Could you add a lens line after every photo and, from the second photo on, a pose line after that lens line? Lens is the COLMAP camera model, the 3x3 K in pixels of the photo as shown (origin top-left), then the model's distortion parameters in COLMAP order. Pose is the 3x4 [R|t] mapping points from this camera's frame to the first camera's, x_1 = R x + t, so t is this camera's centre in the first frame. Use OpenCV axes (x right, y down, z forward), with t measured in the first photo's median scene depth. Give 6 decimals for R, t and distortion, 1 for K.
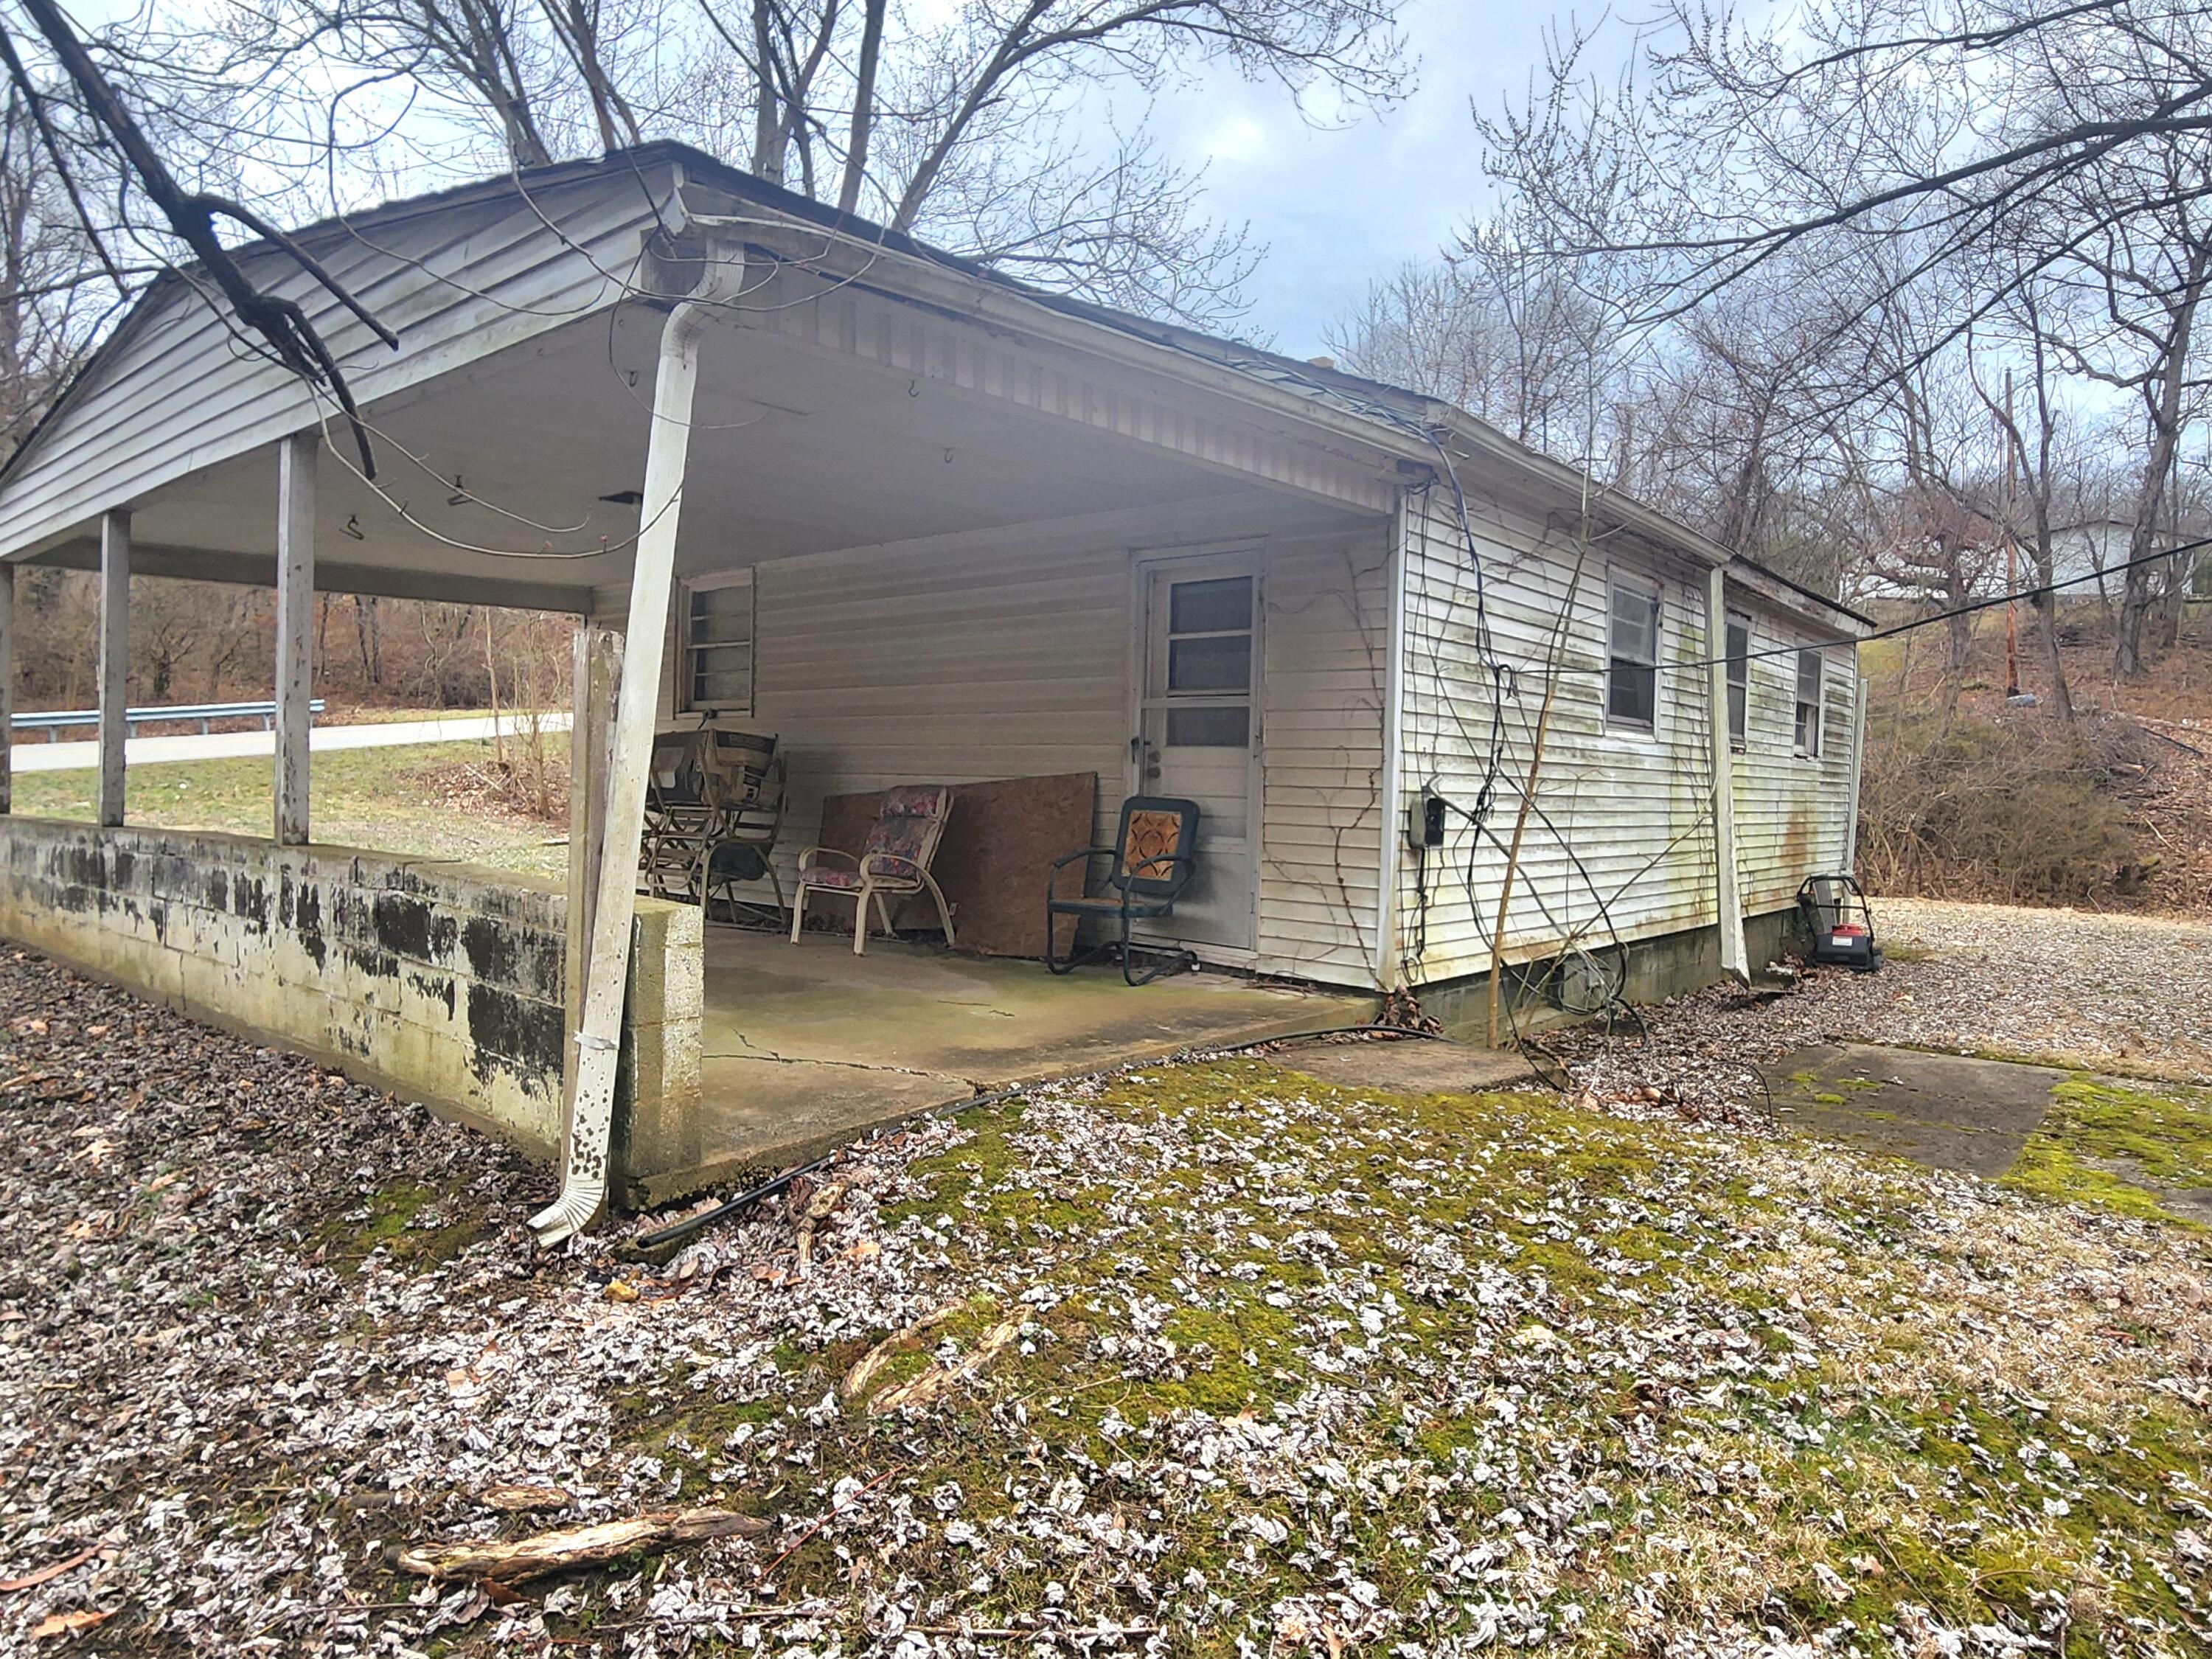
lens RADIAL K [[1292.6, 0, 1105.5], [0, 1292.6, 825.4], [0, 0, 1]] dist [-0.006525, -0.001123]
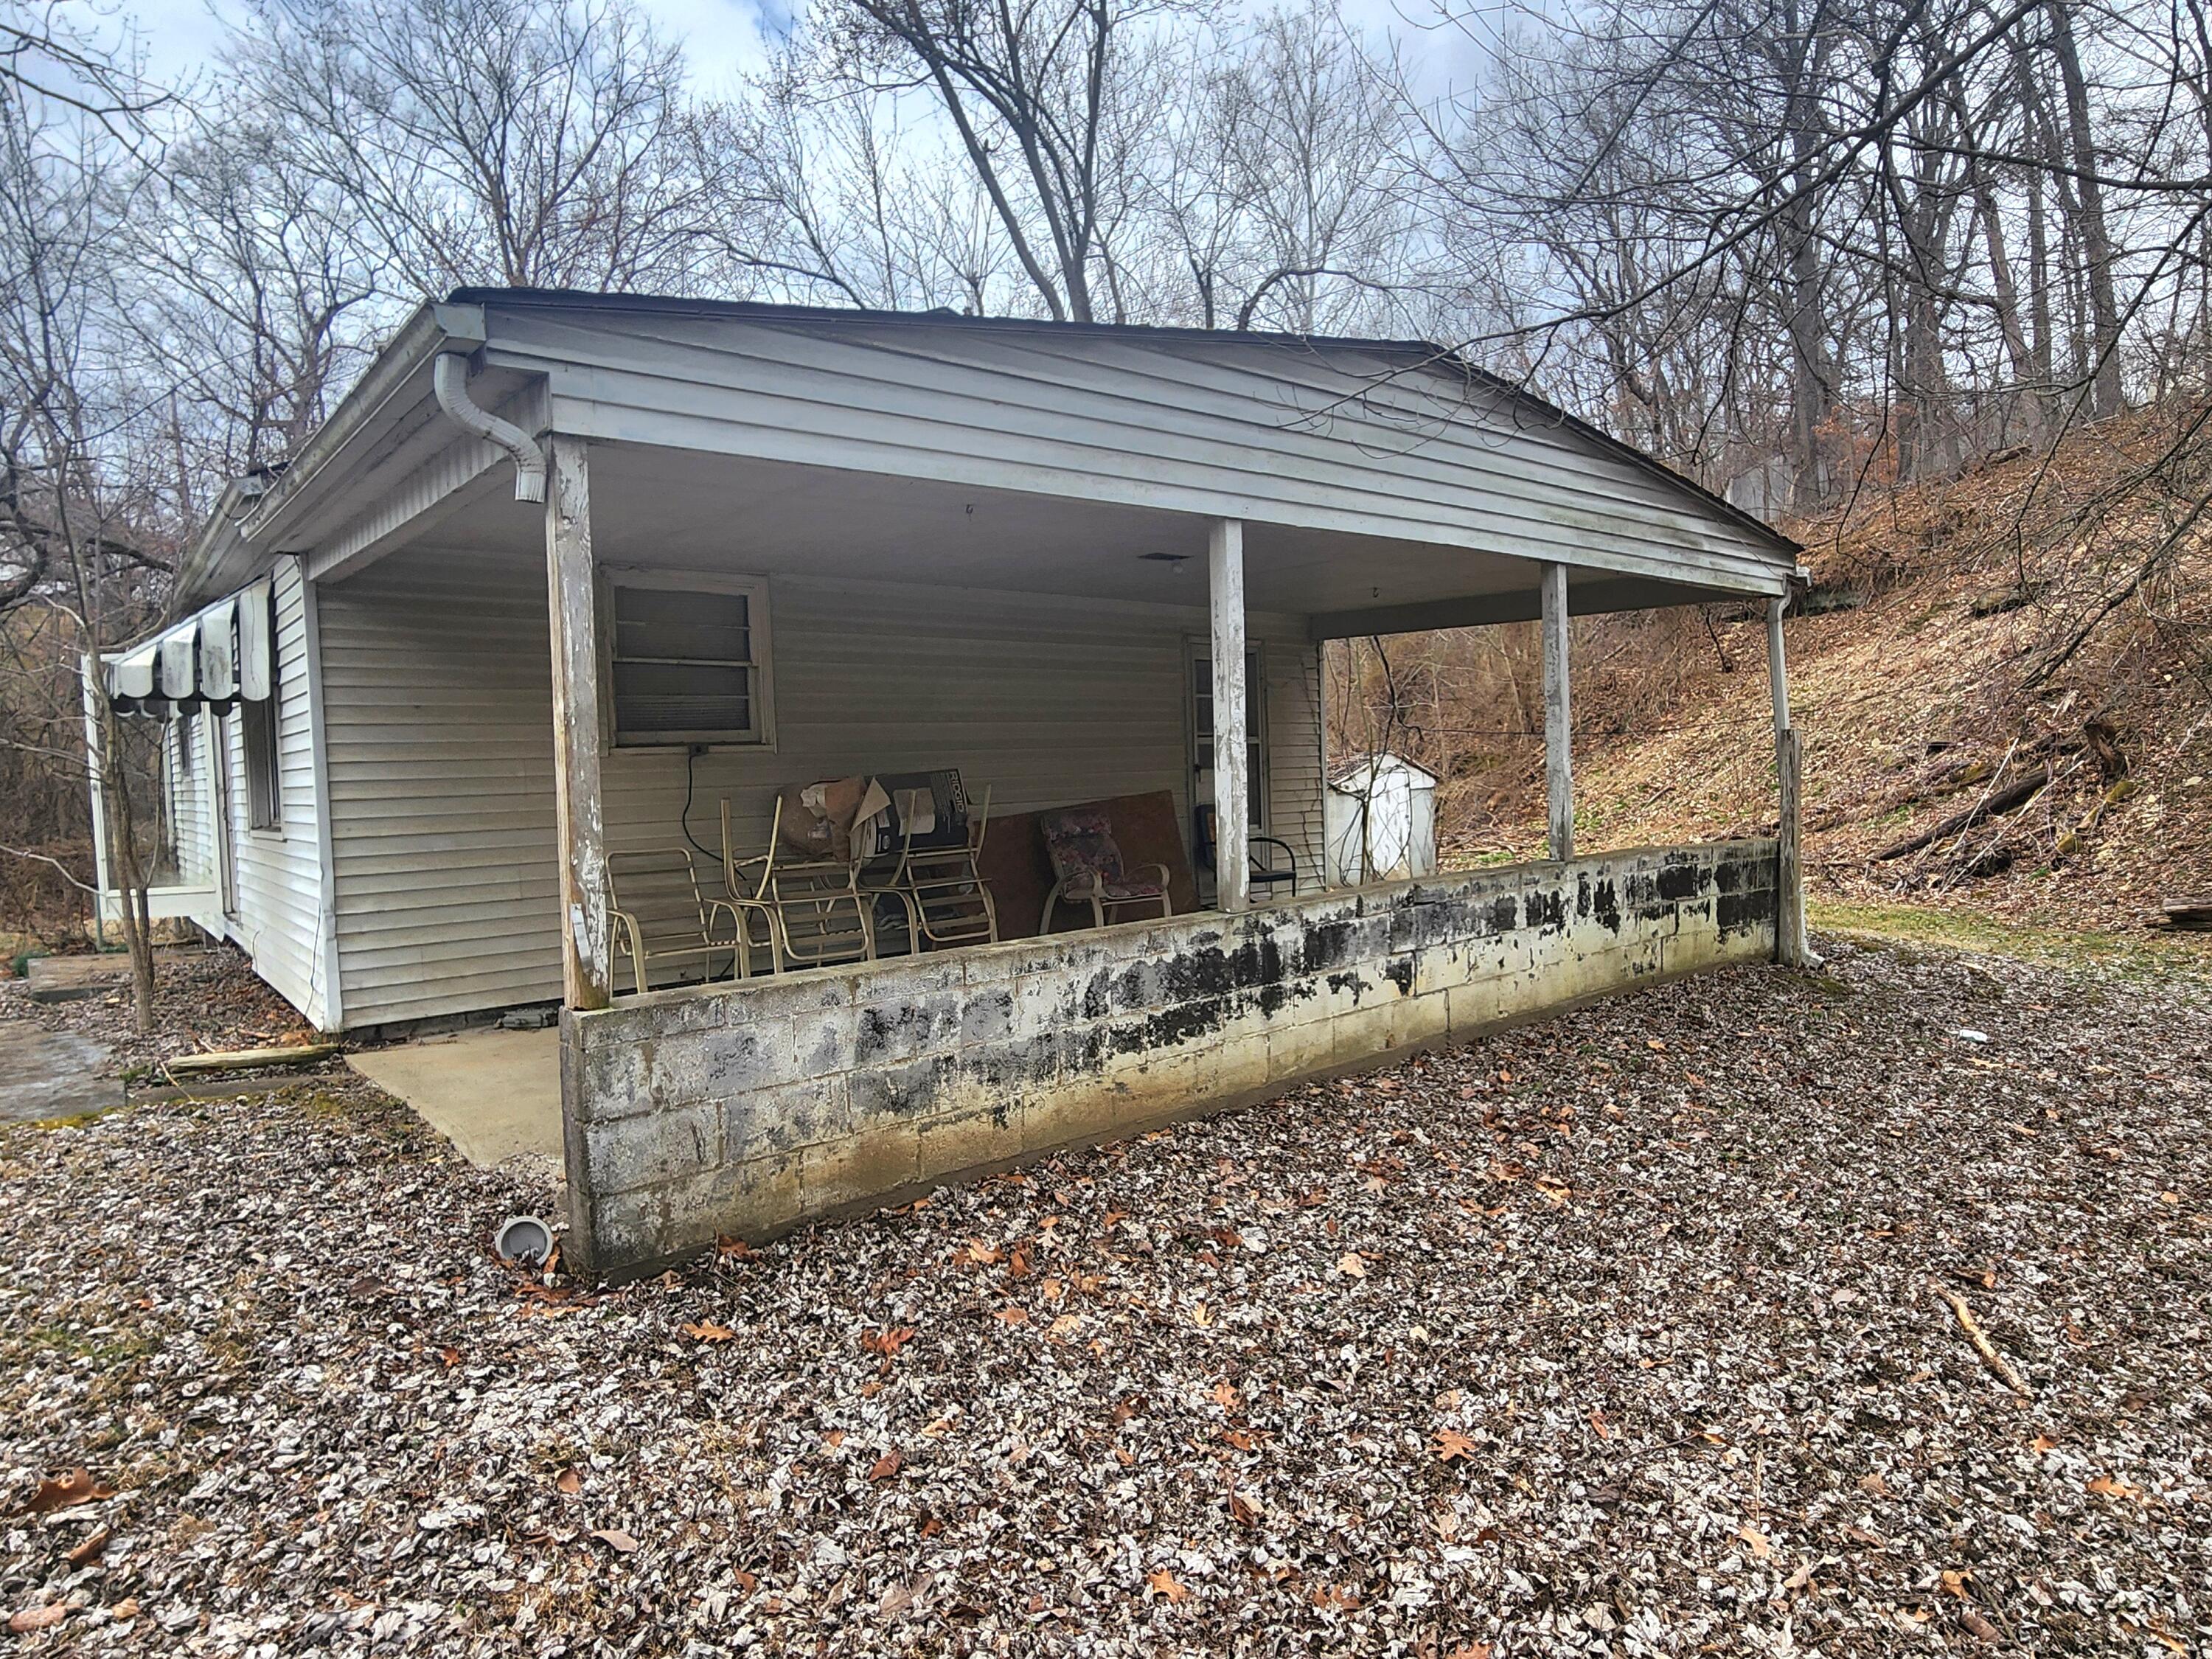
lens RADIAL K [[1292.6, 0, 1101.7], [0, 1292.6, 829.6], [0, 0, 1]] dist [-0.006525, -0.001123]
pose [[0.179923, -0.082313, 0.980231, -2.142615], [0.059682, 0.995570, 0.072646, -0.151453], [-0.981868, 0.045431, 0.184039, 1.281312]]
